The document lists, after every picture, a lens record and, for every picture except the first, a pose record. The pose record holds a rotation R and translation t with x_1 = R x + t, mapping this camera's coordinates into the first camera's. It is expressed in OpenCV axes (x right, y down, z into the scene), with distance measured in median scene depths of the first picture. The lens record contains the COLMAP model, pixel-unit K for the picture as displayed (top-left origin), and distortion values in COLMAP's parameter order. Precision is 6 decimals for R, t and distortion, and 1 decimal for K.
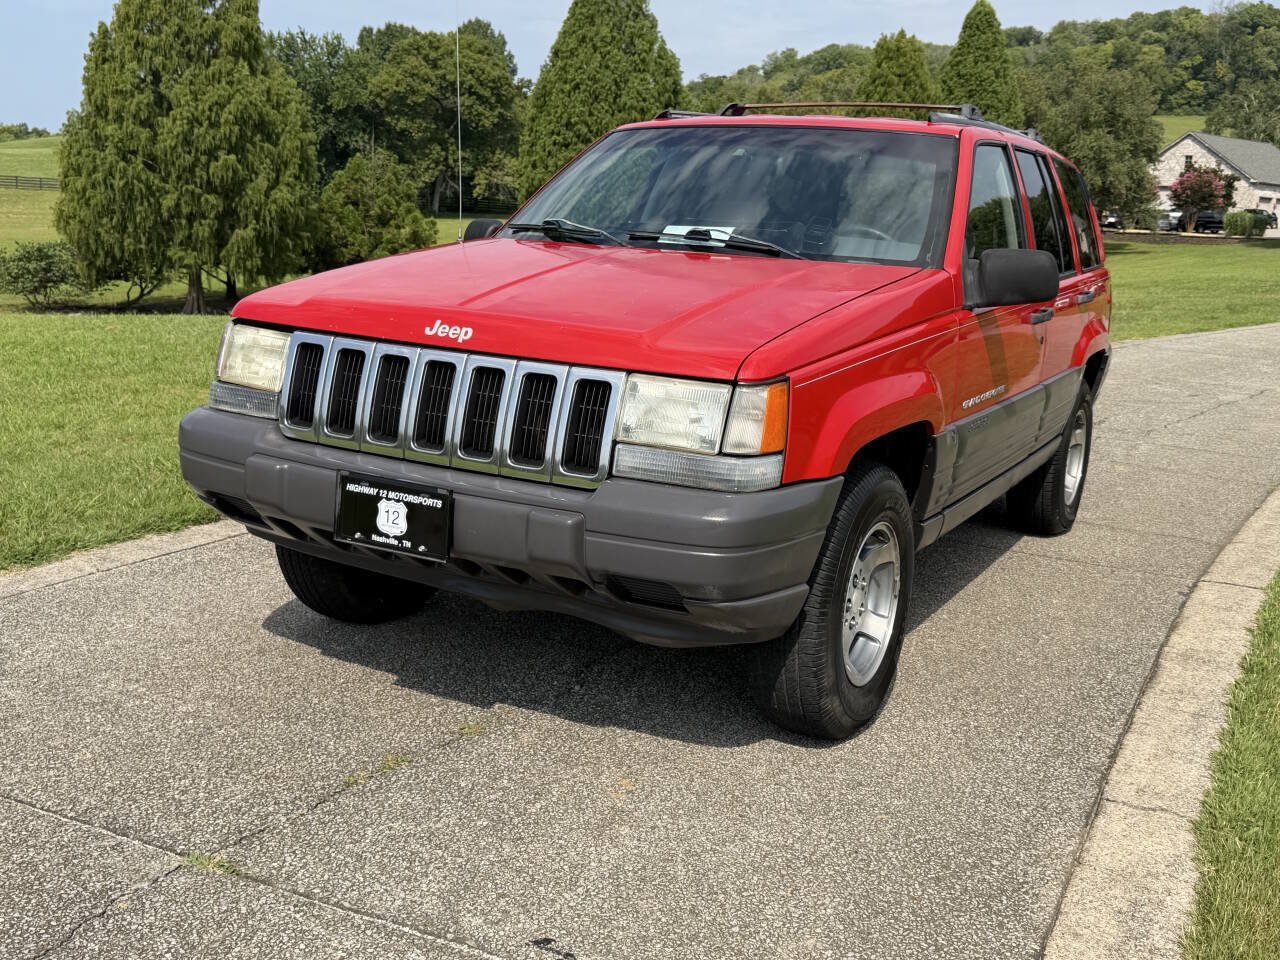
lens RADIAL K [[1279.8, 0, 634.5], [0, 1279.8, 471.9], [0, 0, 1]] dist [0.176647, -0.396203]
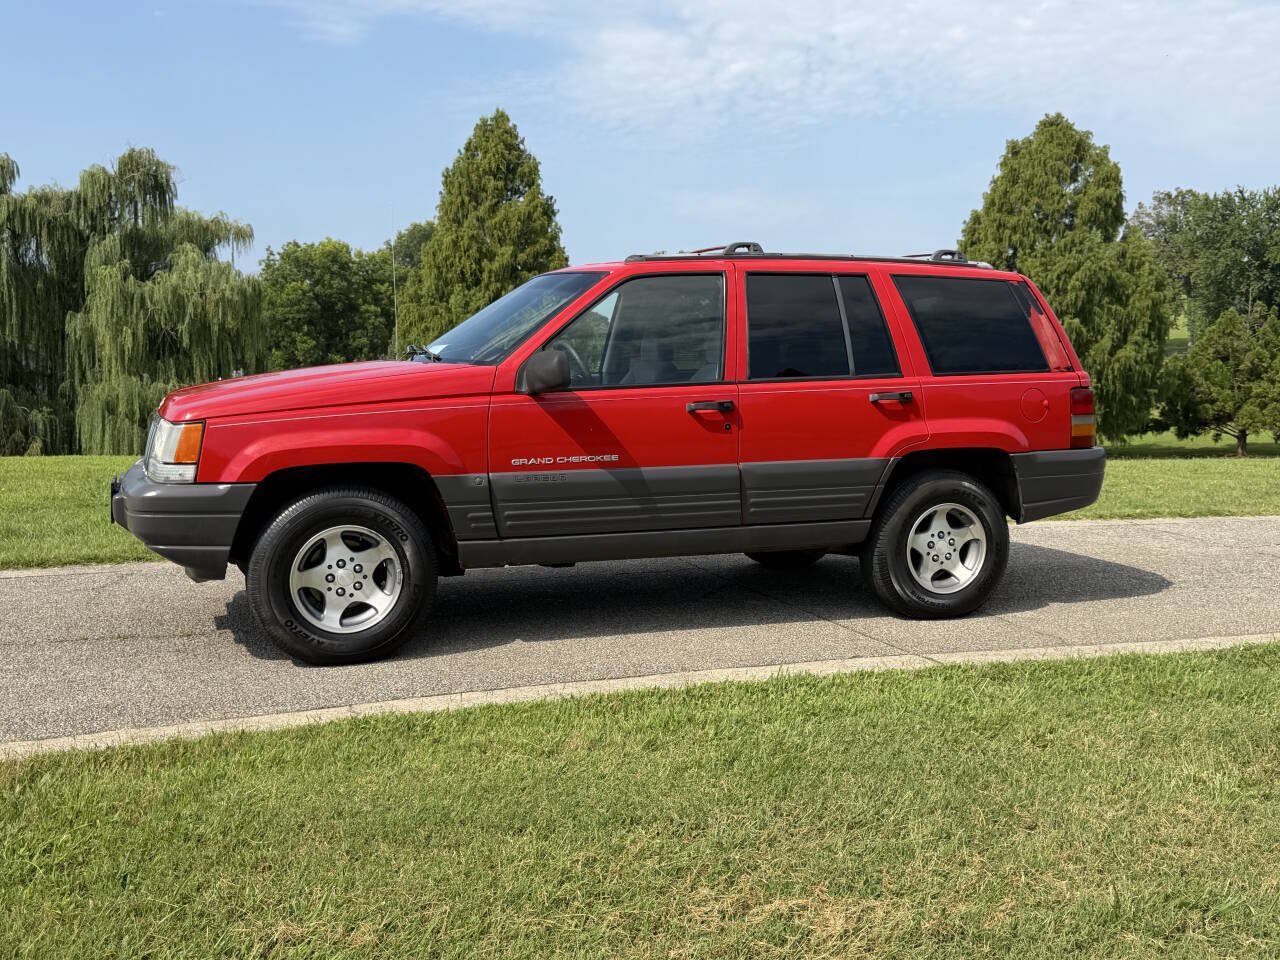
lens RADIAL K [[1279.8, 0, 634.5], [0, 1279.8, 471.9], [0, 0, 1]] dist [0.176647, -0.396203]
pose [[0.755547, 0.015948, -0.654900, 0.105052], [-0.098037, 0.991198, -0.088966, 0.005774], [0.647717, 0.131422, 0.750461, 0.004273]]
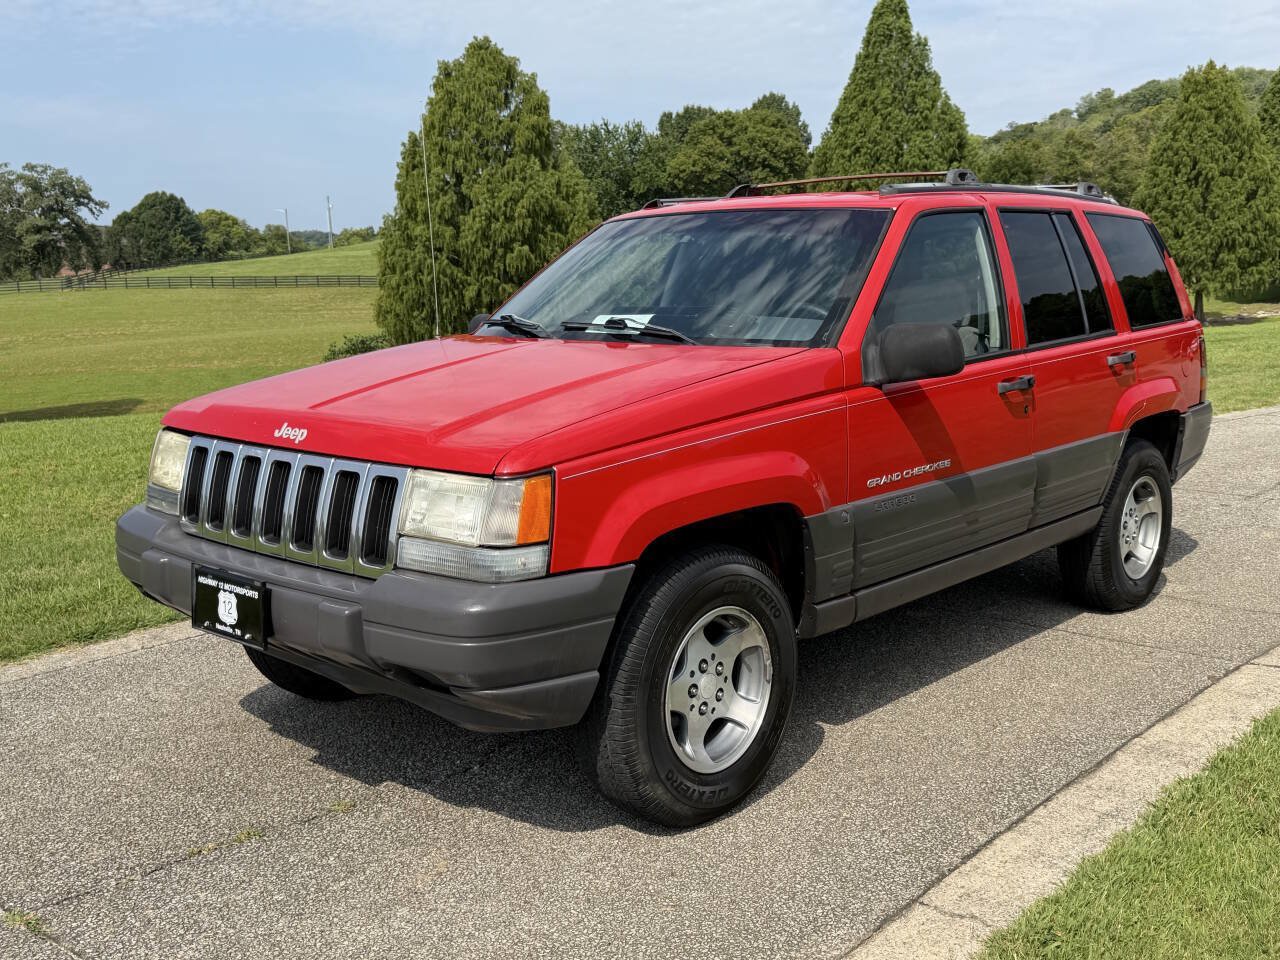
lens RADIAL K [[1275.5, 0, 640.0], [0, 1275.5, 480.0], [0, 0, 1]] dist [0.196804, -0.426181]
pose [[0.971654, -0.025422, -0.235035, 0.026214], [0.015196, 0.998862, -0.045214, -0.001099], [0.235917, 0.040361, 0.970935, 0.001341]]
